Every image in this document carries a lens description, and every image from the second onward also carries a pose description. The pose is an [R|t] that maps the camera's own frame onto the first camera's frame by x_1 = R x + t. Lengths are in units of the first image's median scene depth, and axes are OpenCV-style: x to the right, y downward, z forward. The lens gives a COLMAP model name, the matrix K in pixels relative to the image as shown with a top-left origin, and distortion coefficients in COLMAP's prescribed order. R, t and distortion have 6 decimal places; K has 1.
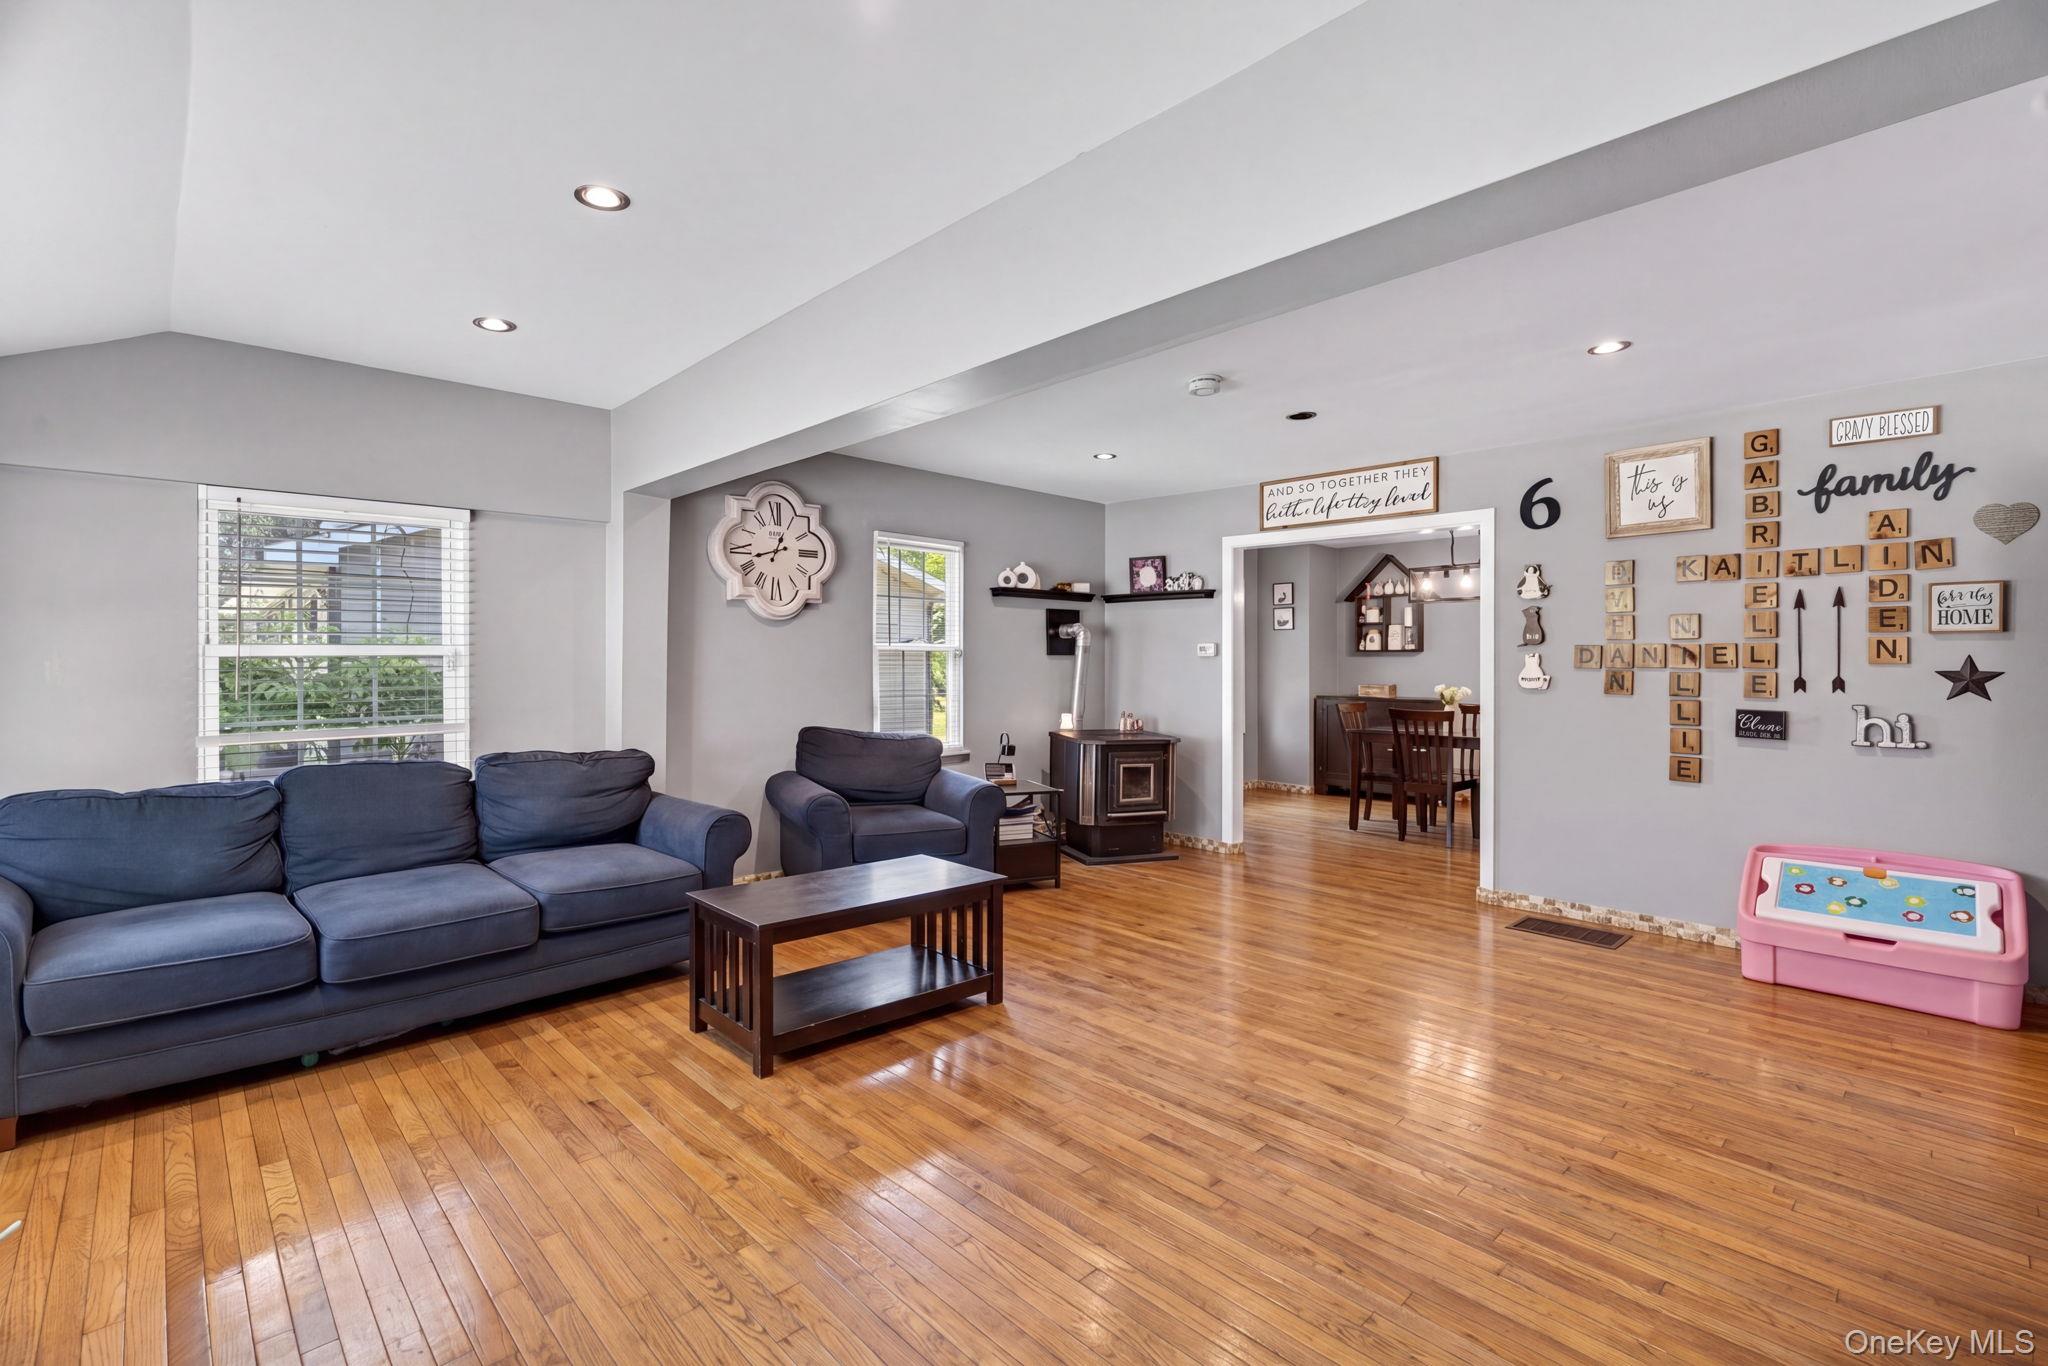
lens RADIAL K [[929.1, 0, 1019.4], [0, 929.1, 672.1], [0, 0, 1]] dist [0.001236, -0.000324]
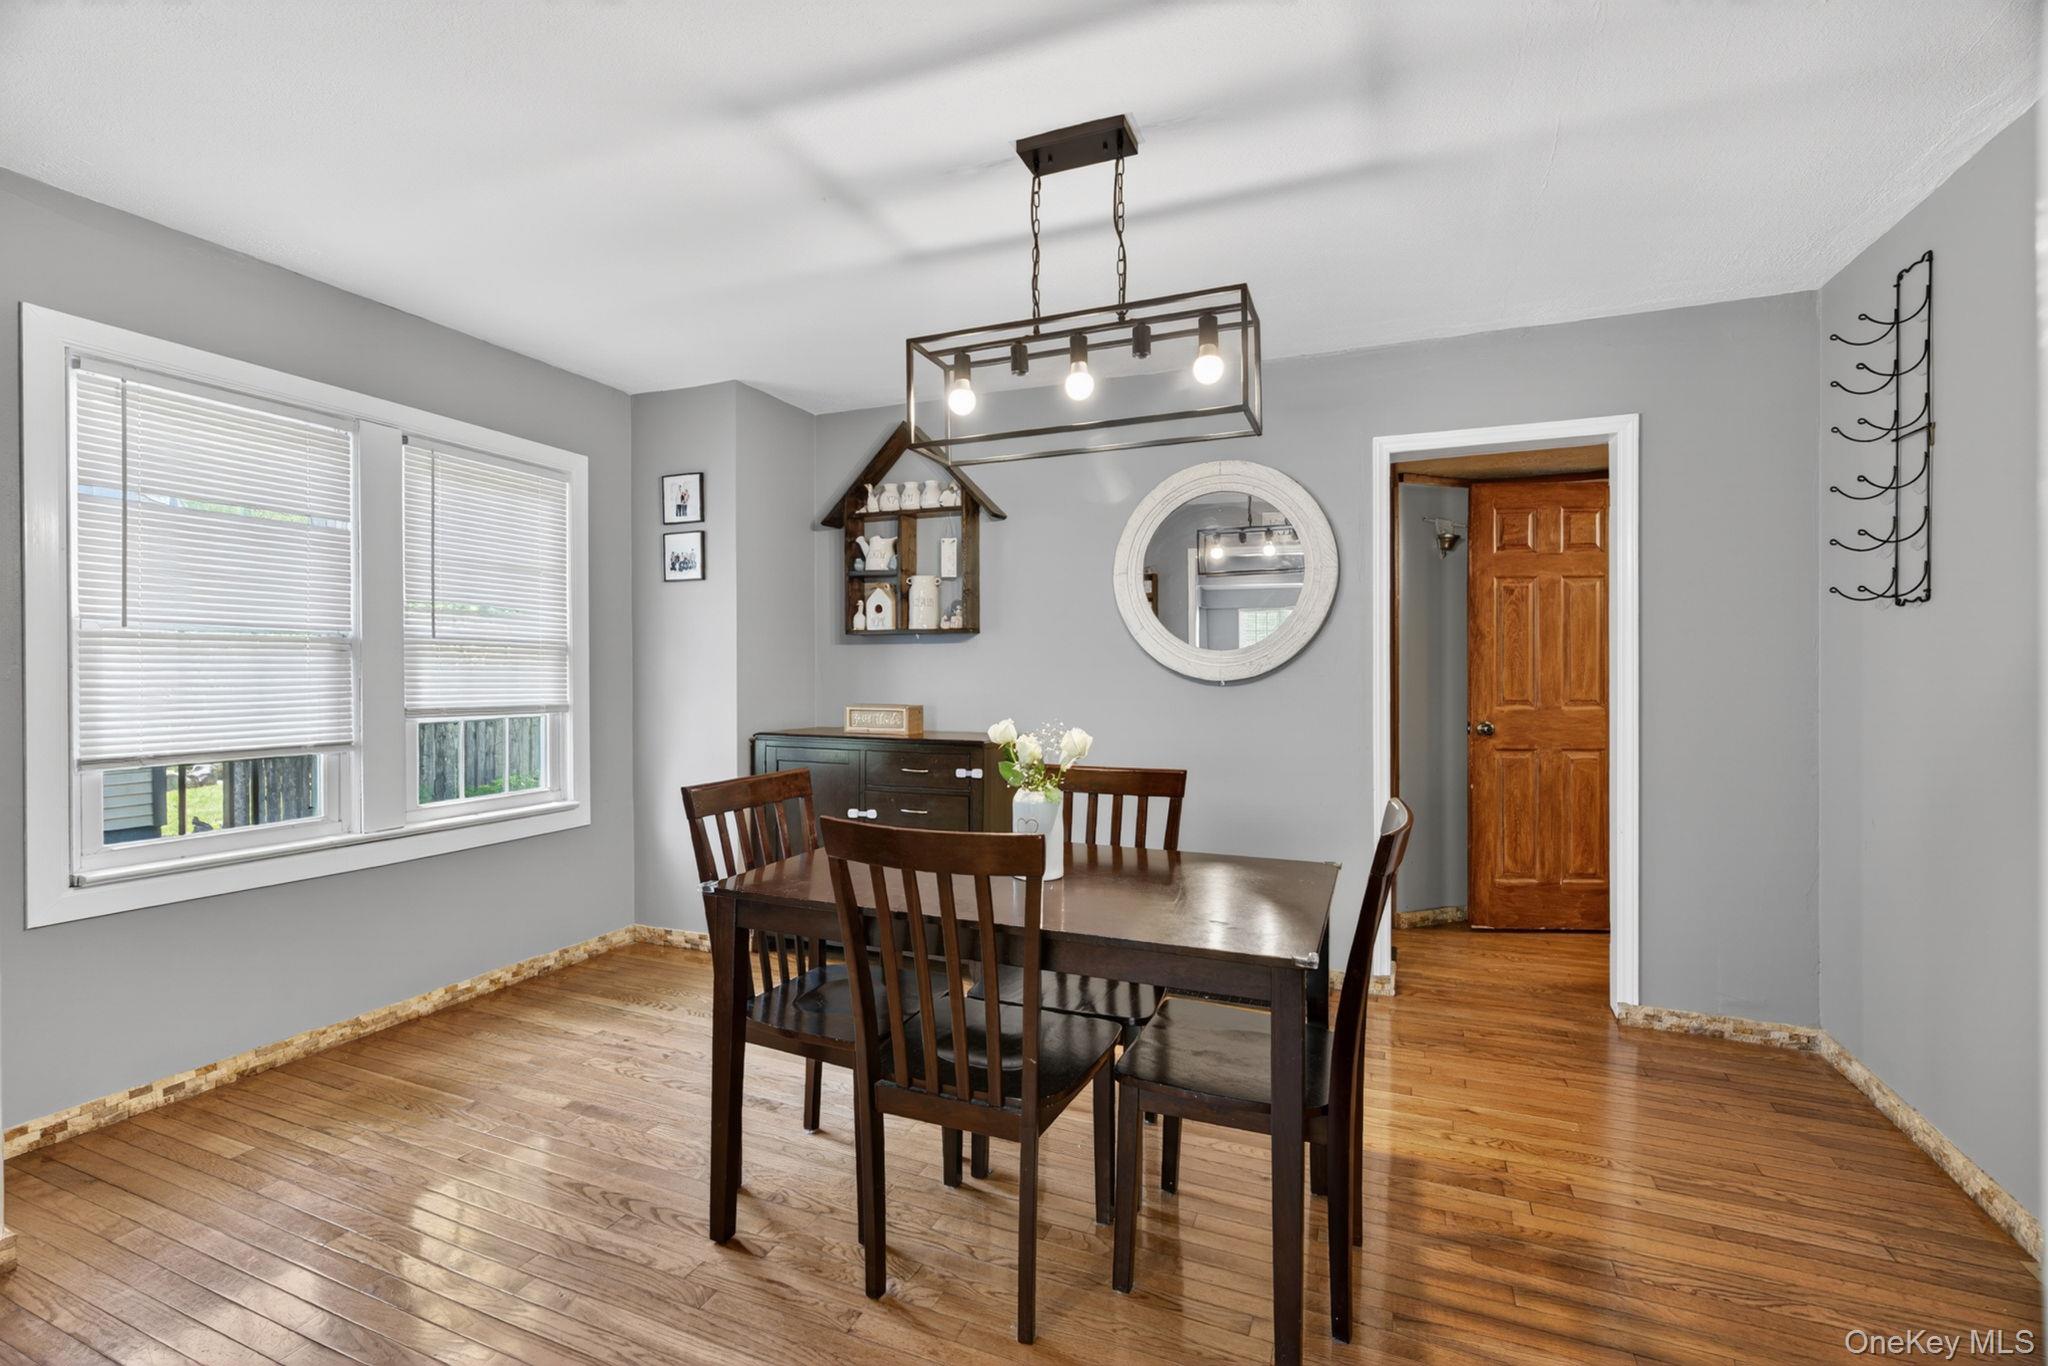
lens RADIAL K [[929.1, 0, 1016.0], [0, 929.1, 683.8], [0, 0, 1]] dist [0.001236, -0.000324]
pose [[0.914687, 0.003344, 0.404150, 0.383619], [-0.003251, 0.999994, -0.000916, 0.004393], [-0.404151, -0.000477, 0.914692, 0.826018]]
